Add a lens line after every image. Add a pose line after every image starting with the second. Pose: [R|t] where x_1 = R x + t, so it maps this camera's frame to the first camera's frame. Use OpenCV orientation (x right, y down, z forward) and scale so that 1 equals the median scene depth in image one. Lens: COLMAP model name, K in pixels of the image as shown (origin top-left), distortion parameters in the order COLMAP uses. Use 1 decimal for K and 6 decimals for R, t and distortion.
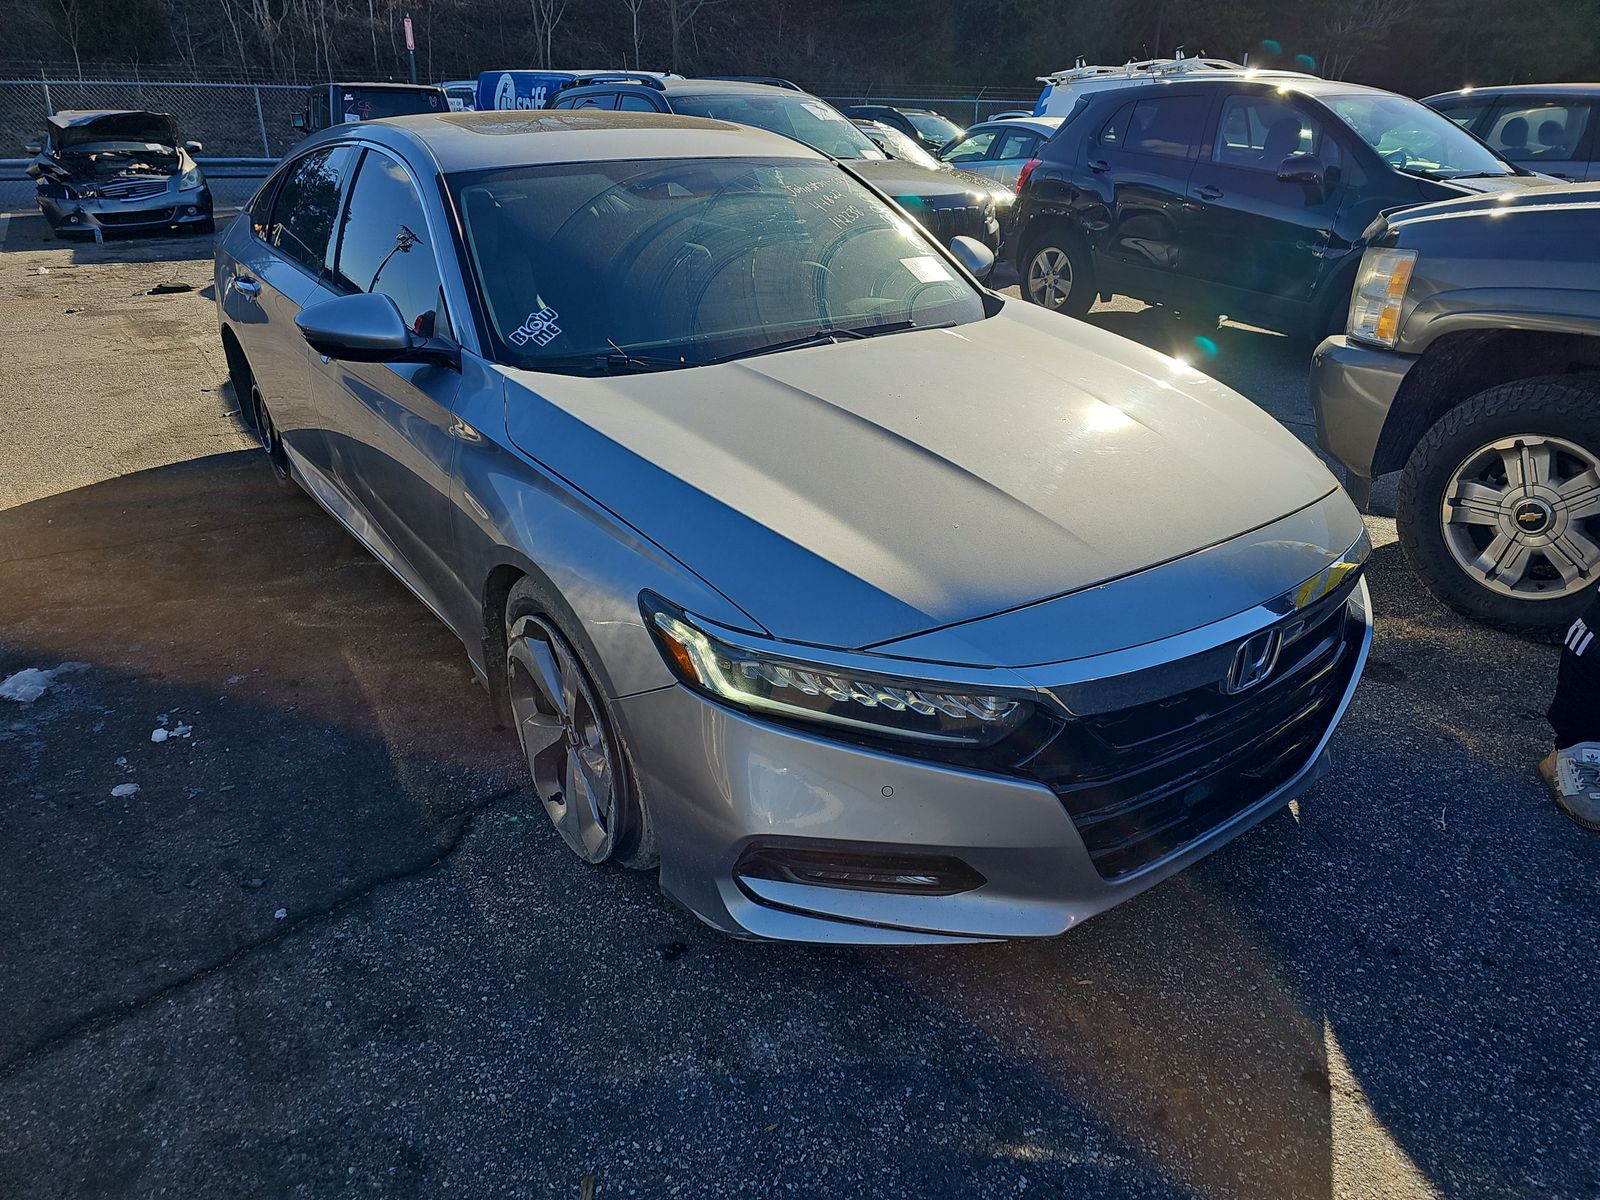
lens RADIAL K [[1095.0, 0, 830.1], [0, 1095.0, 601.8], [0, 0, 1]] dist [0.062437, -0.062662]
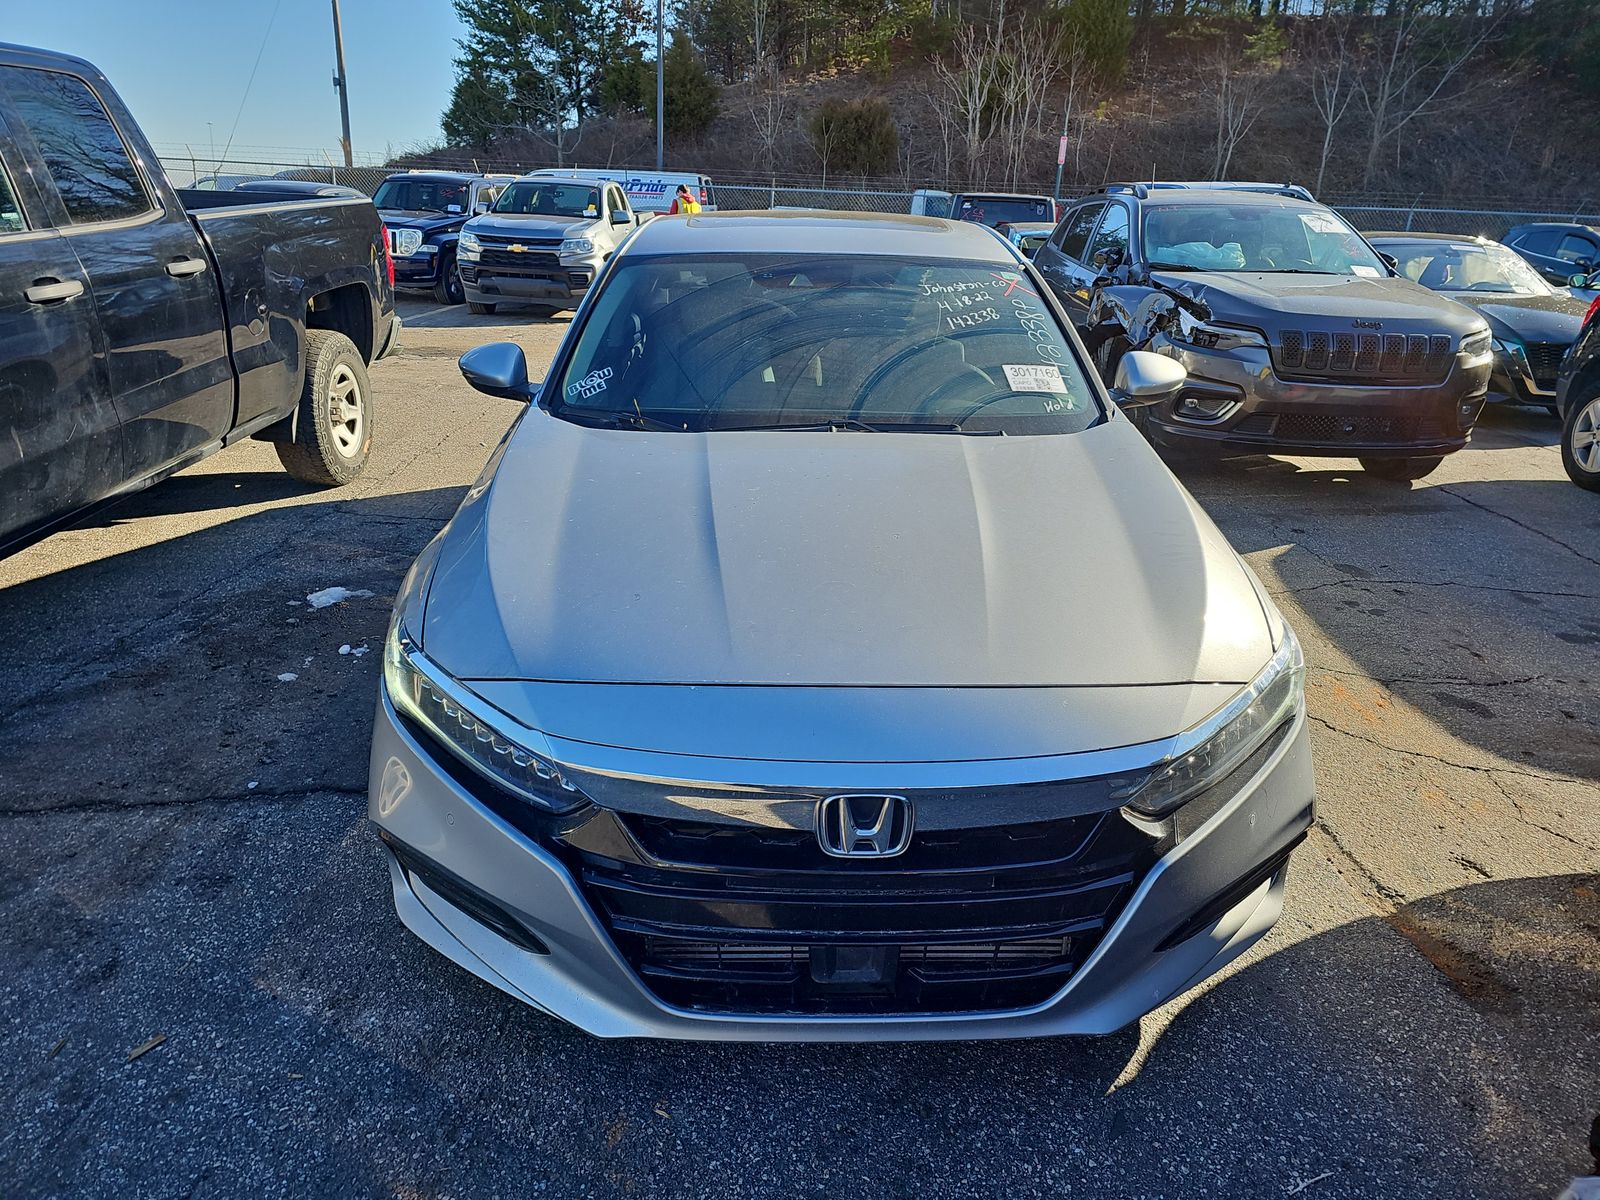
lens RADIAL K [[1095.0, 0, 830.1], [0, 1095.0, 601.8], [0, 0, 1]] dist [0.062437, -0.062662]
pose [[0.814405, 0.214073, -0.539367, 0.518188], [-0.259799, 0.965621, -0.009025, -0.067617], [0.518892, 0.147477, 0.842022, 0.155673]]
